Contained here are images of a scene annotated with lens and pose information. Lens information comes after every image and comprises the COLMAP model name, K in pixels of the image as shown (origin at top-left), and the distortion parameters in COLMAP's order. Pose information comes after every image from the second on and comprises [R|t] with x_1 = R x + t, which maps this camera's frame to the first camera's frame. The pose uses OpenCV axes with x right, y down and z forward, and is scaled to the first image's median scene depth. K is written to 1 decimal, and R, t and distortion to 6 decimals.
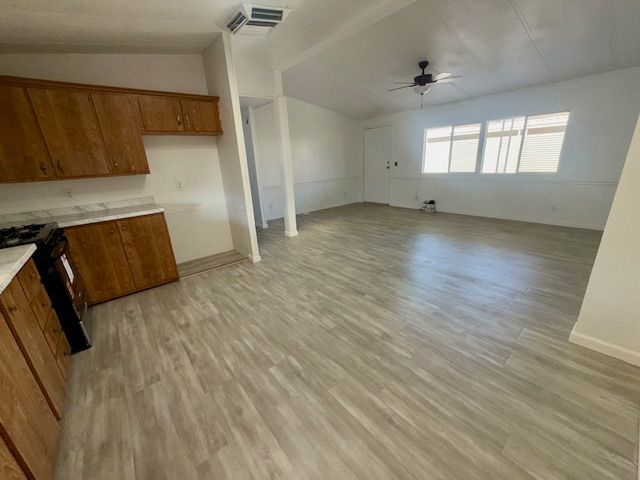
lens RADIAL K [[256.1, 0, 320.7], [0, 256.1, 239.6], [0, 0, 1]] dist [-0.000103, -0.000860]
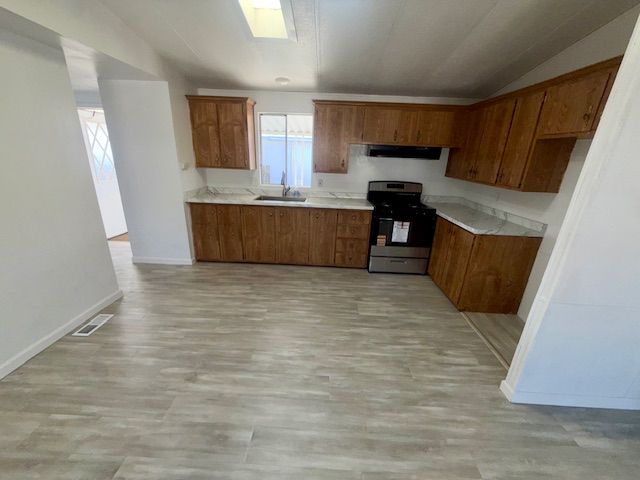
lens RADIAL K [[256.1, 0, 317.9], [0, 256.1, 239.5], [0, 0, 1]] dist [-0.000103, -0.000860]
pose [[-0.669755, 0.261556, -0.694994, 0.362602], [-0.235550, 0.812752, 0.532870, -0.474097], [0.704233, 0.520598, -0.482735, 1.186083]]
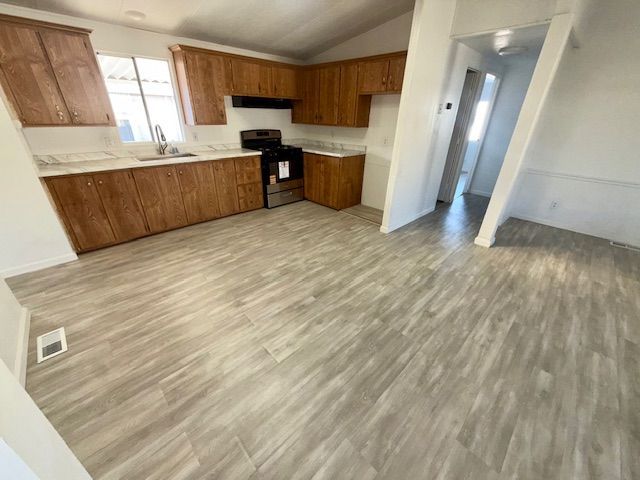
lens RADIAL K [[256.1, 0, 318.9], [0, 256.1, 240.8], [0, 0, 1]] dist [-0.000103, -0.000860]
pose [[0.067268, 0.490163, -0.869031, 0.861918], [-0.334772, 0.831599, 0.443137, -0.343225], [0.939895, 0.261118, 0.220033, 0.802102]]
